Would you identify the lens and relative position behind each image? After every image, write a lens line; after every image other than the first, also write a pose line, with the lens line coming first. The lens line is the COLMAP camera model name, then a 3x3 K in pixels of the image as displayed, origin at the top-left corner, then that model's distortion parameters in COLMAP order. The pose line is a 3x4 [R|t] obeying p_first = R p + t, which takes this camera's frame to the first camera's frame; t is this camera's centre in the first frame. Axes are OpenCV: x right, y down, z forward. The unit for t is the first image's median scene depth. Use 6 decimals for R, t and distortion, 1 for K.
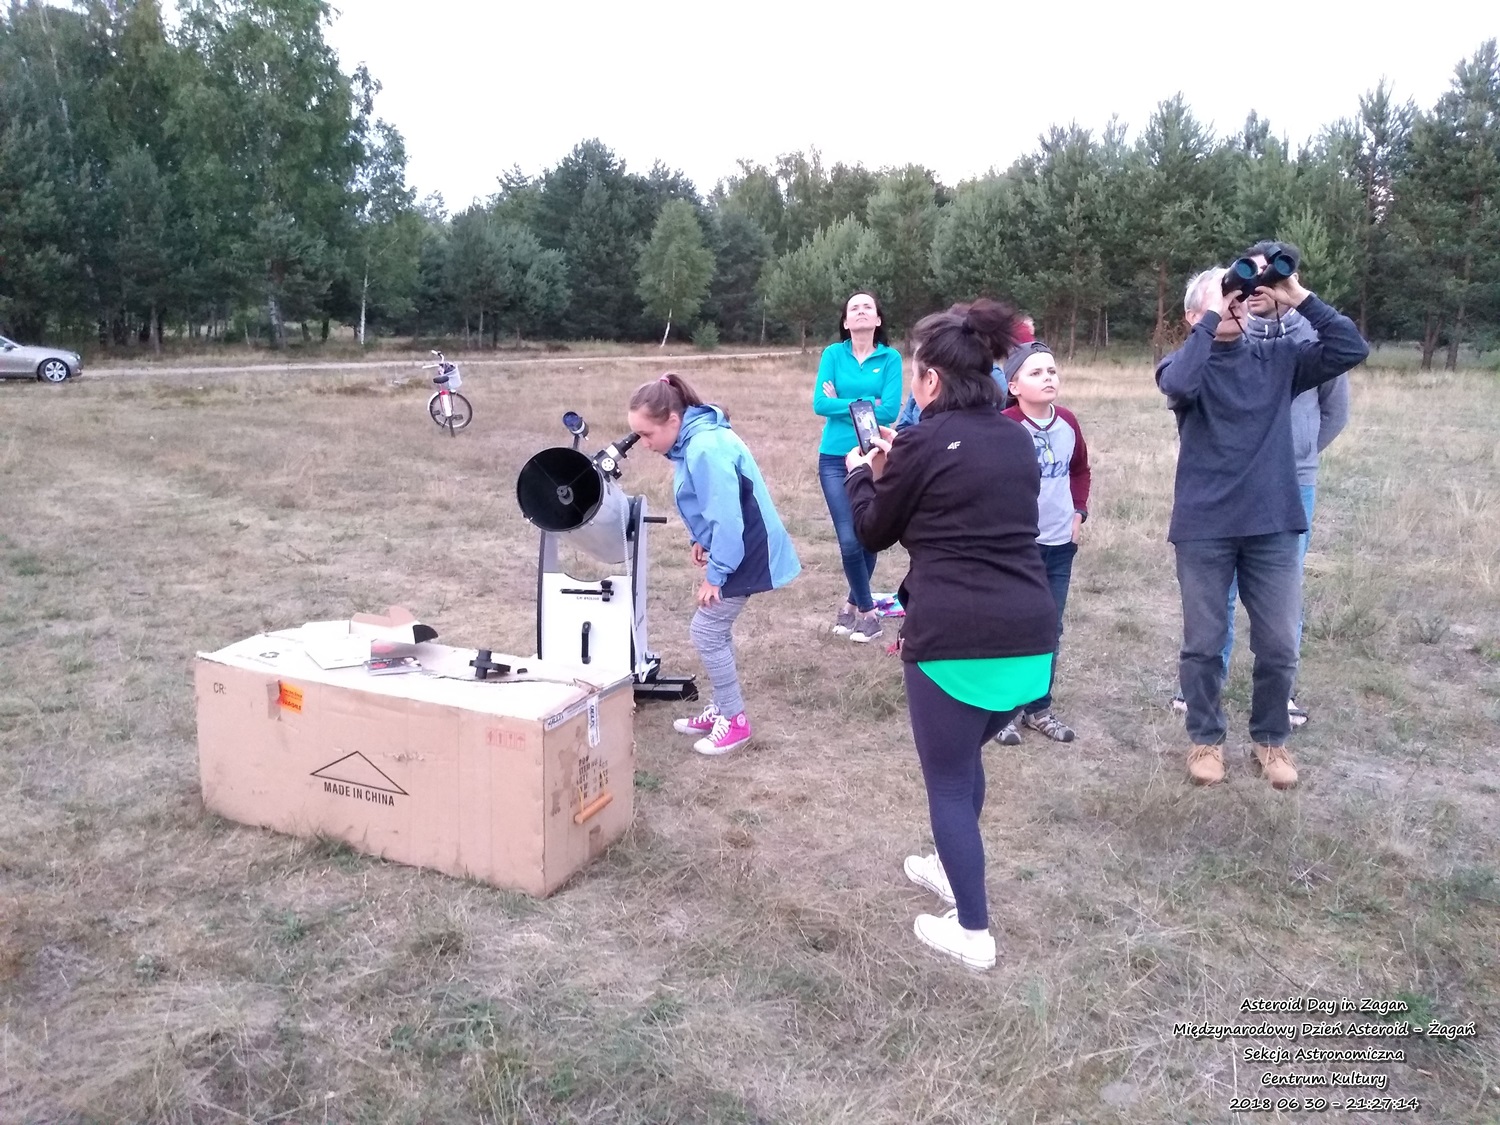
lens RADIAL K [[1205.8, 0, 785.9], [0, 1205.8, 561.2], [0, 0, 1]] dist [0.008790, -0.035564]
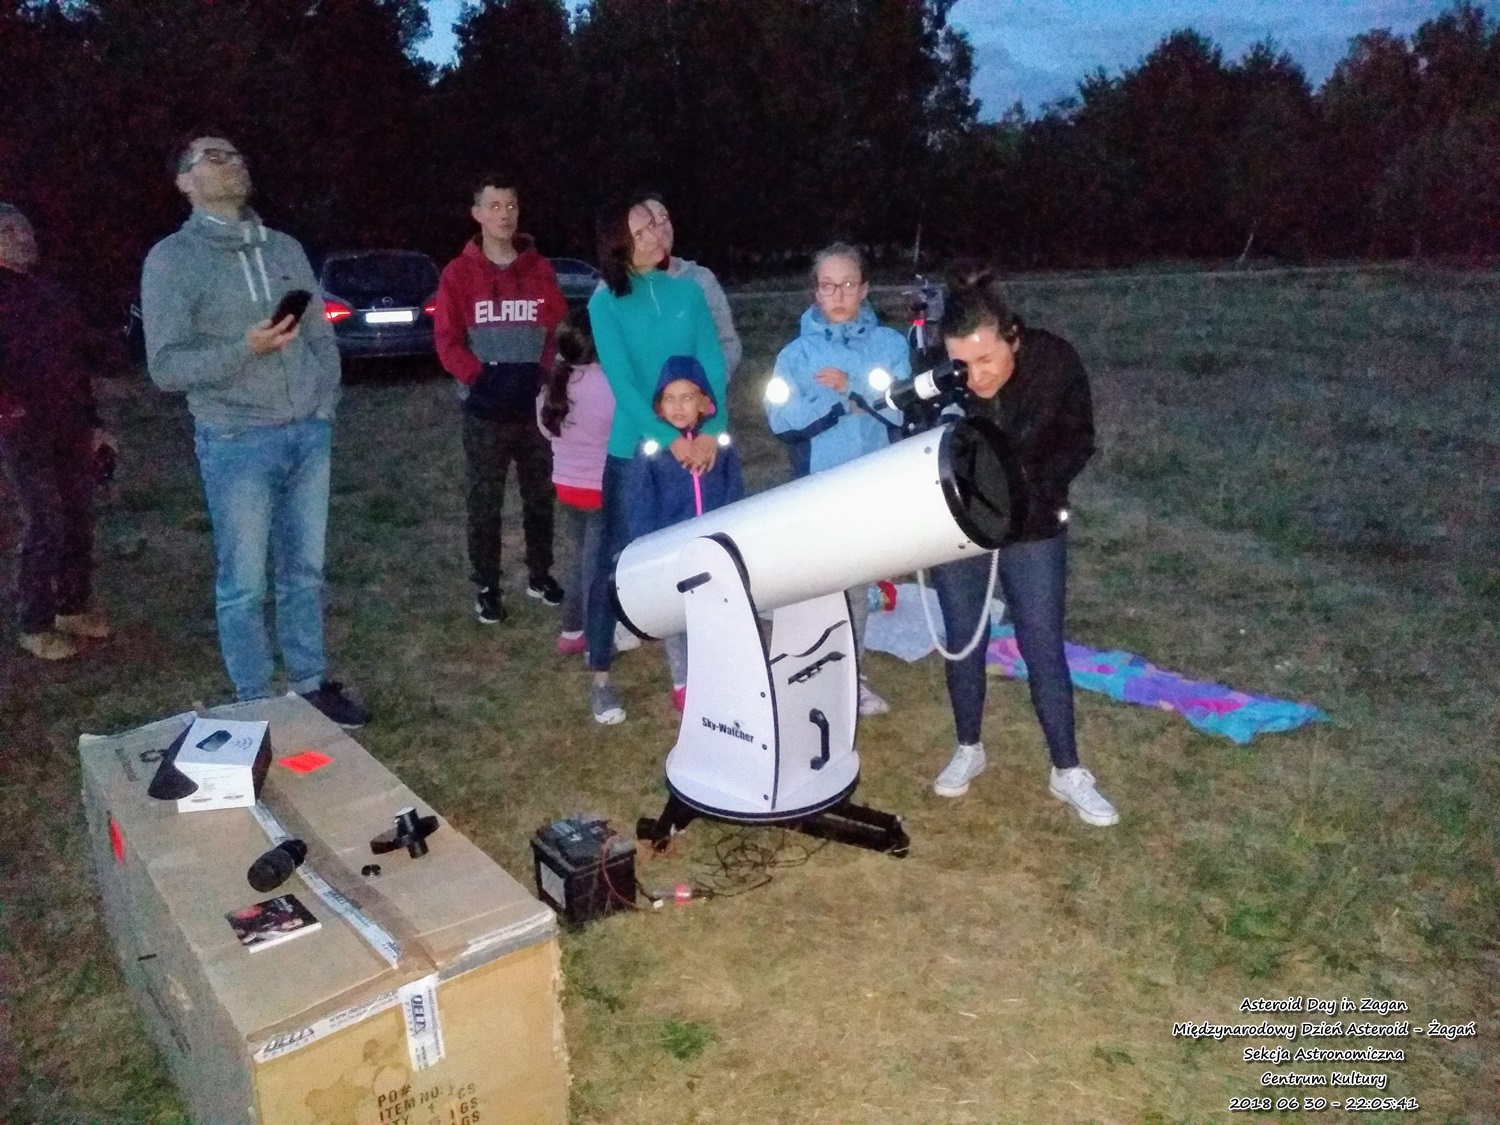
lens RADIAL K [[1205.8, 0, 747.4], [0, 1205.8, 556.7], [0, 0, 1]] dist [0.008790, -0.035564]
pose [[0.879607, 0.090406, -0.467030, 0.082832], [-0.061394, 0.995139, 0.077006, -0.051085], [0.471722, -0.039062, 0.880882, 0.268677]]
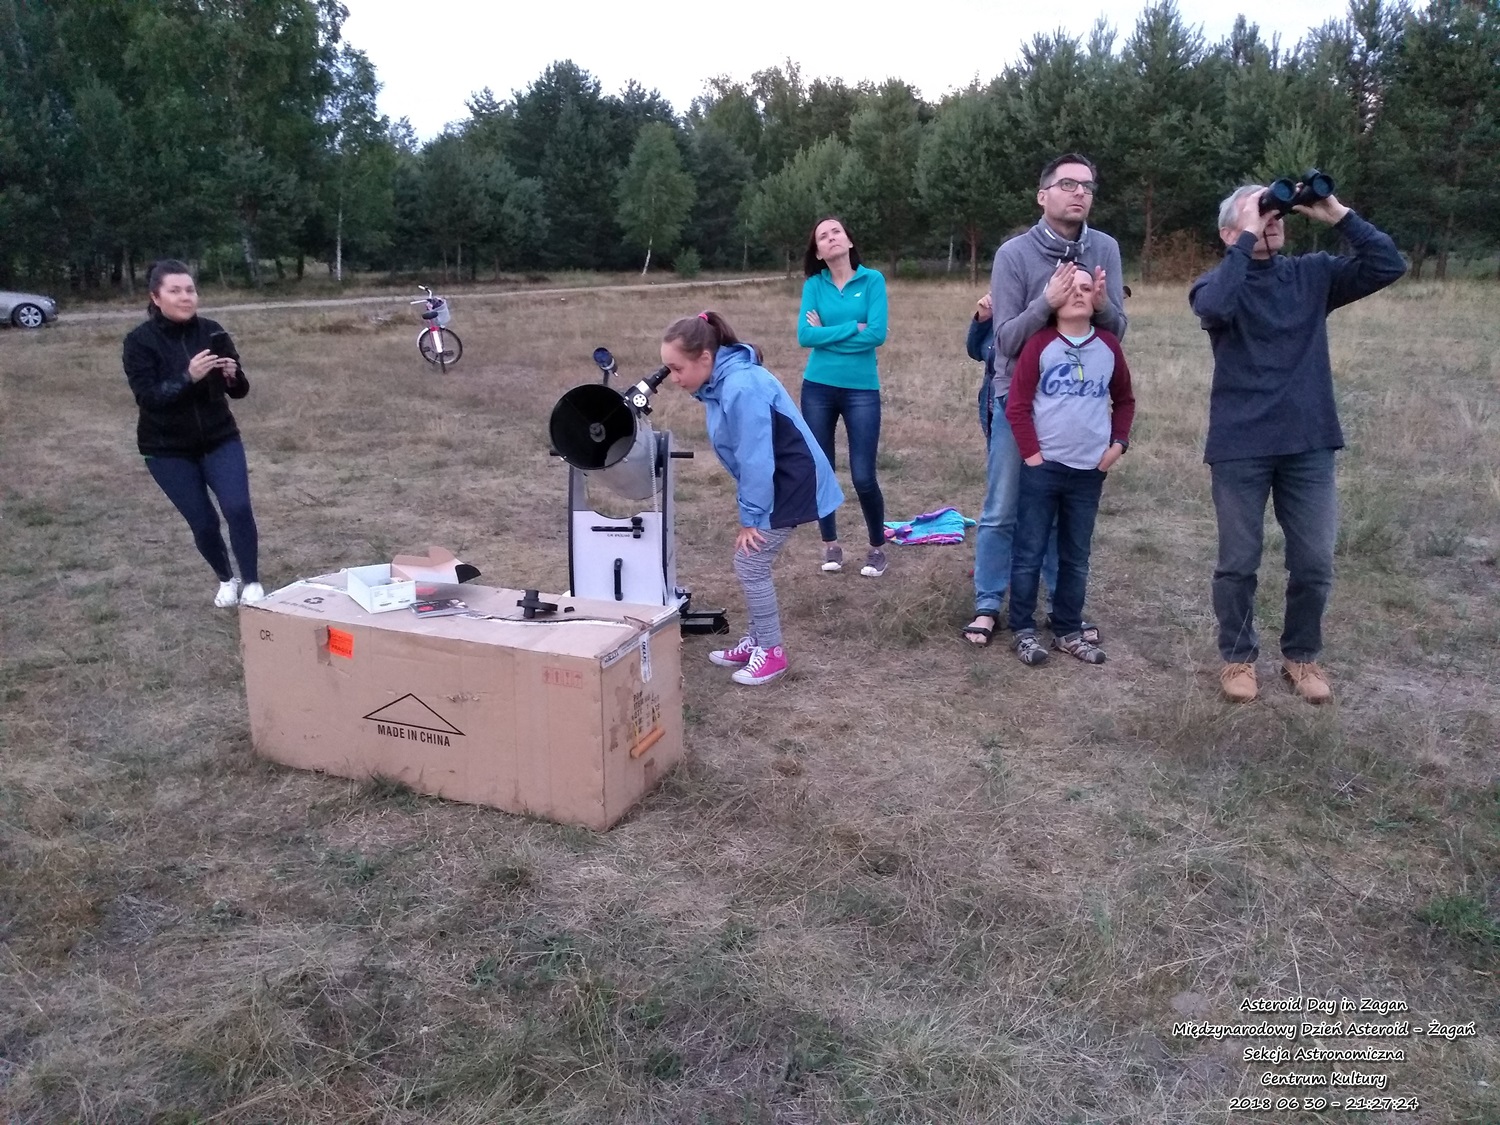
lens RADIAL K [[1205.8, 0, 787.3], [0, 1205.8, 559.9], [0, 0, 1]] dist [0.008790, -0.035564]
pose [[0.999559, -0.027431, 0.011391, -0.021899], [0.026716, 0.997915, 0.058758, -0.002102], [-0.012979, -0.058428, 0.998207, -0.001230]]
